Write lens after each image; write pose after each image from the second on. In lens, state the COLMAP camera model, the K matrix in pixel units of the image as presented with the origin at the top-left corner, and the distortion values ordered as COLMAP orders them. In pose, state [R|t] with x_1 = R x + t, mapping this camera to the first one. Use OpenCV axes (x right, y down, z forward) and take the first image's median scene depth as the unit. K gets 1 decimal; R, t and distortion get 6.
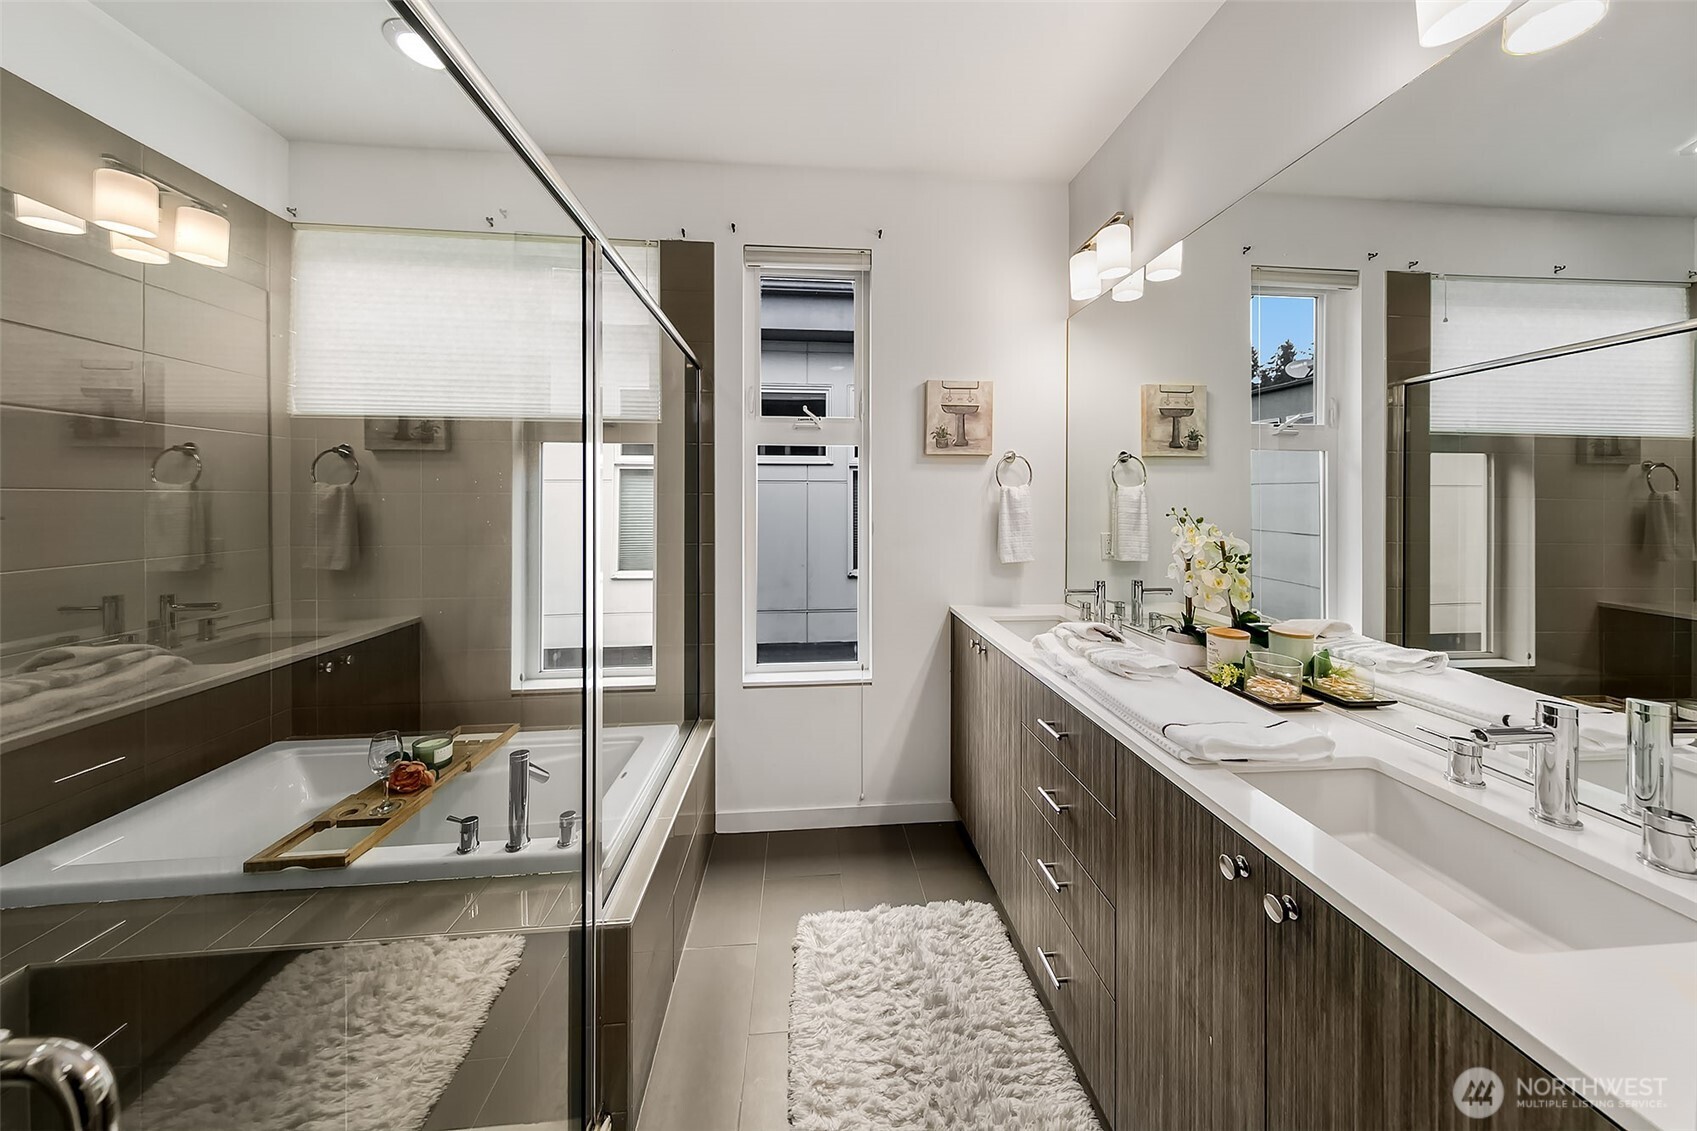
lens RADIAL K [[545.9, 0, 849.7], [0, 545.9, 506.9], [0, 0, 1]] dist [-0.000285, -0.000013]
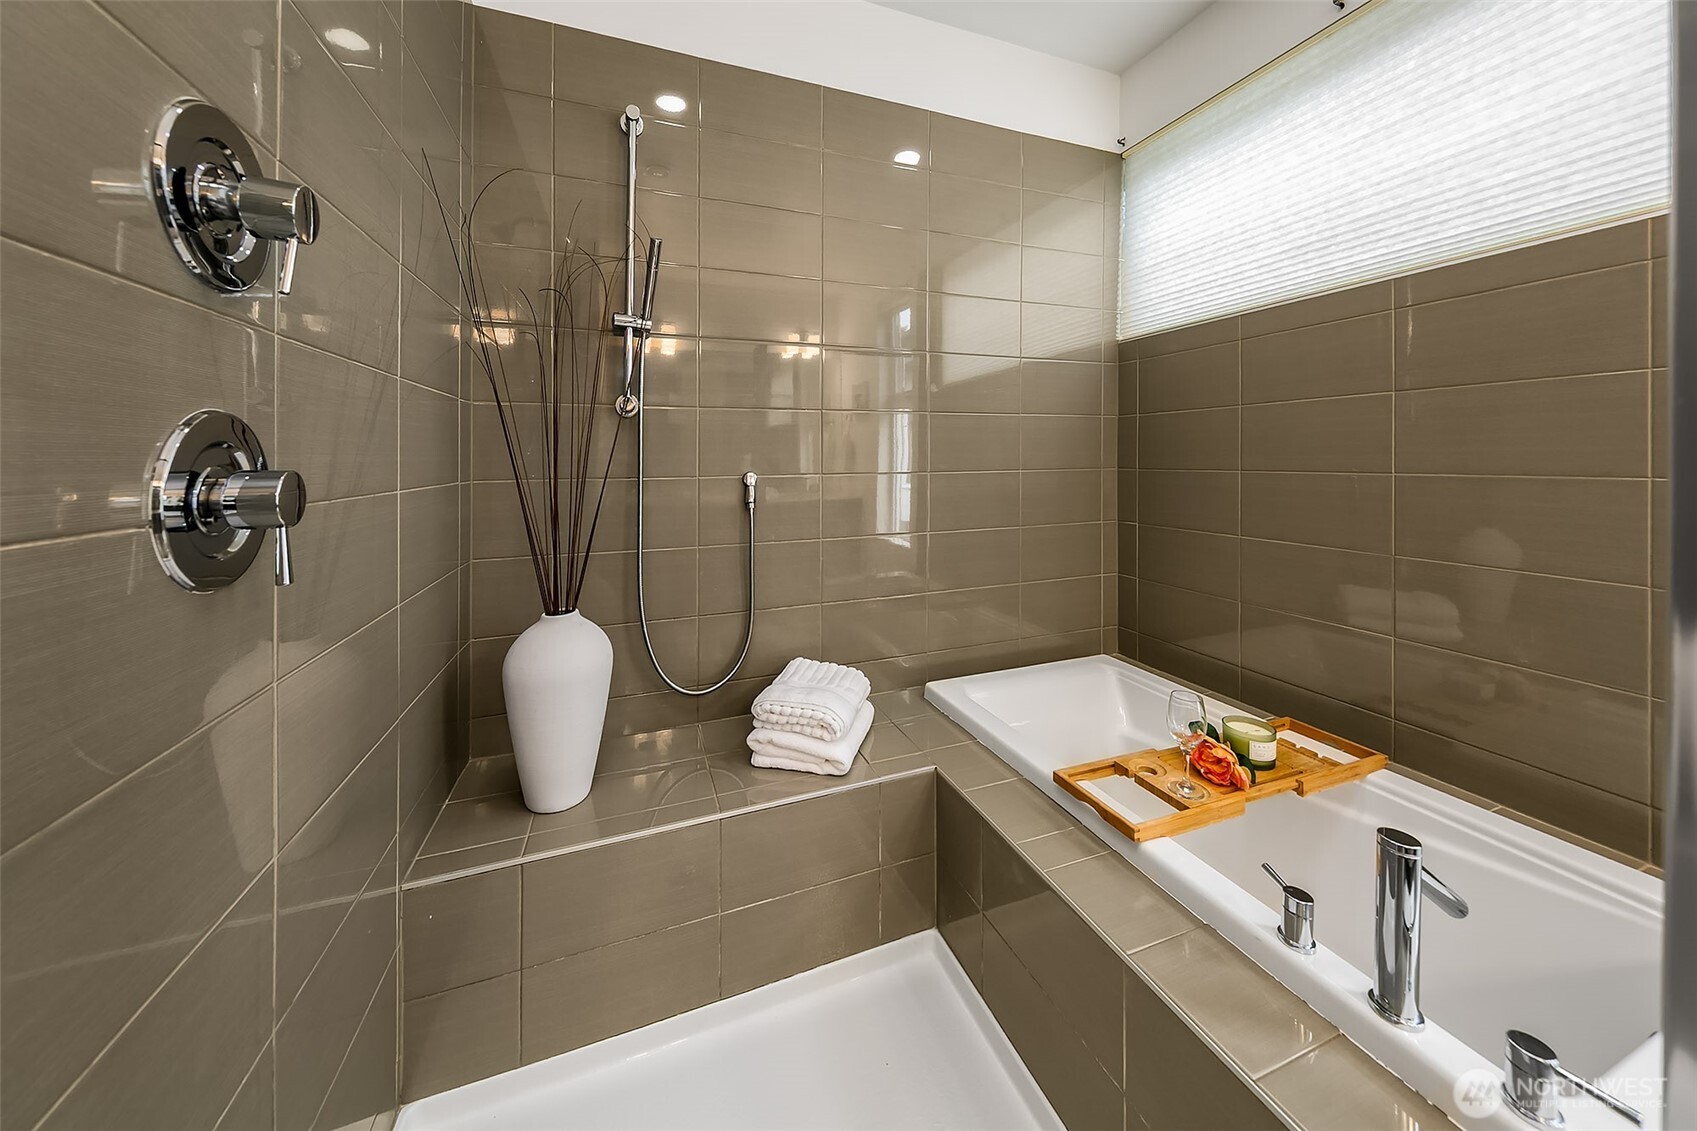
lens RADIAL K [[567.9, 0, 841.6], [0, 567.9, 458.7], [0, 0, 1]] dist [0.010733, 0.000060]
pose [[0.272266, 0.001922, -0.962220, -0.182189], [-0.003990, 0.999992, 0.000868, 0.073737], [0.962214, 0.003603, 0.272271, 0.277886]]
